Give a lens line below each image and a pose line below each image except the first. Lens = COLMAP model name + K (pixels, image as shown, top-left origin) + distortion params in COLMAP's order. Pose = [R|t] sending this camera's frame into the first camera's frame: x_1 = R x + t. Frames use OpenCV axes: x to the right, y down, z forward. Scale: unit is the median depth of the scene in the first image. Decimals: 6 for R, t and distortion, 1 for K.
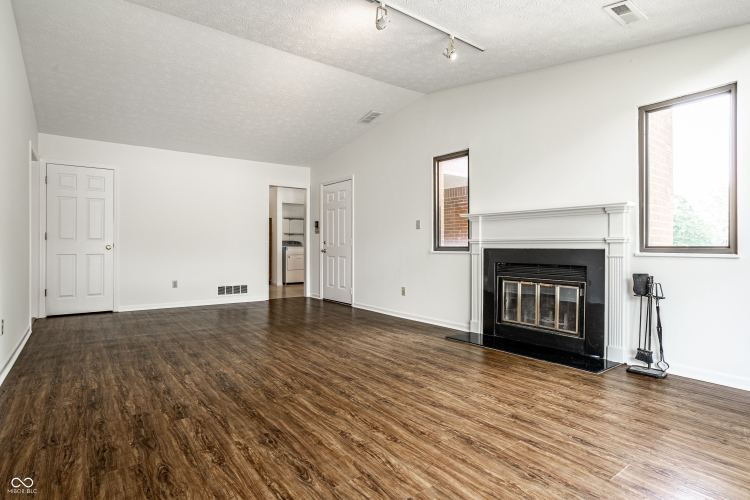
lens RADIAL K [[389.9, 0, 358.1], [0, 389.9, 245.5], [0, 0, 1]] dist [-0.058271, 0.048740]
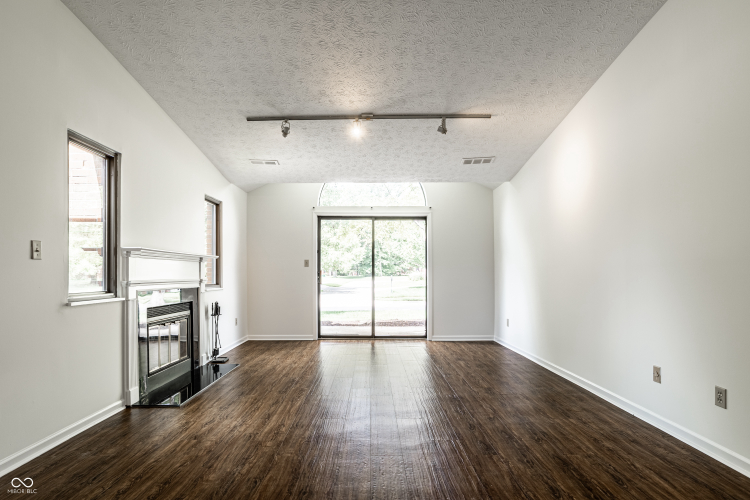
lens RADIAL K [[419.7, 0, 375.5], [0, 419.7, 271.2], [0, 0, 1]] dist [-0.026700, -0.000054]
pose [[-0.821503, 0.005388, 0.570179, -0.815742], [0.000948, 0.999967, -0.008084, -0.039707], [-0.570204, -0.006100, -0.821481, 2.064177]]
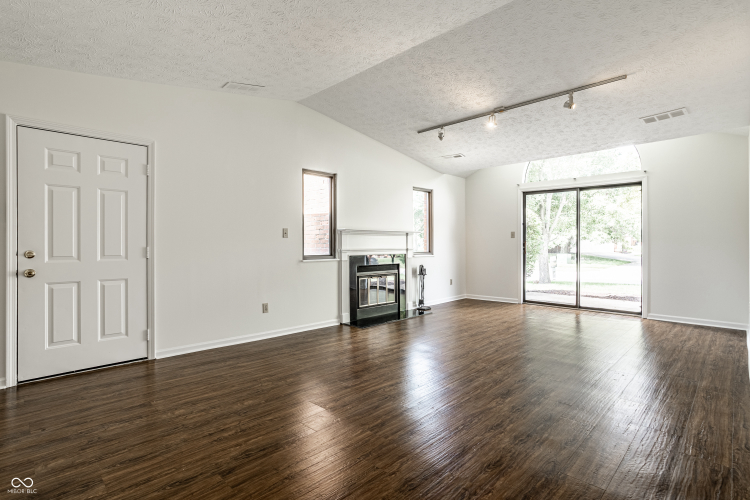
lens RADIAL K [[389.9, 0, 358.1], [0, 389.9, 245.5], [0, 0, 1]] dist [-0.058271, 0.048740]
pose [[-0.154264, -0.003376, 0.988024, -1.409636], [-0.000068, 0.999994, 0.003406, -0.045349], [-0.988030, 0.000458, -0.154263, 1.702163]]
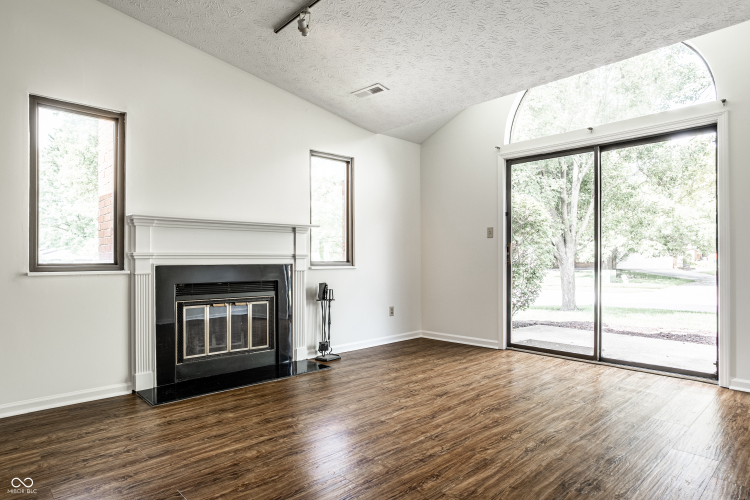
lens RADIAL K [[443.7, 0, 359.2], [0, 443.7, 259.8], [0, 0, 1]] dist [-0.054615, 0.046647]
pose [[-0.118643, 0.001808, 0.992935, -0.745331], [0.000681, 0.999998, -0.001739, -0.001091], [-0.992937, 0.000470, -0.118644, 1.057119]]
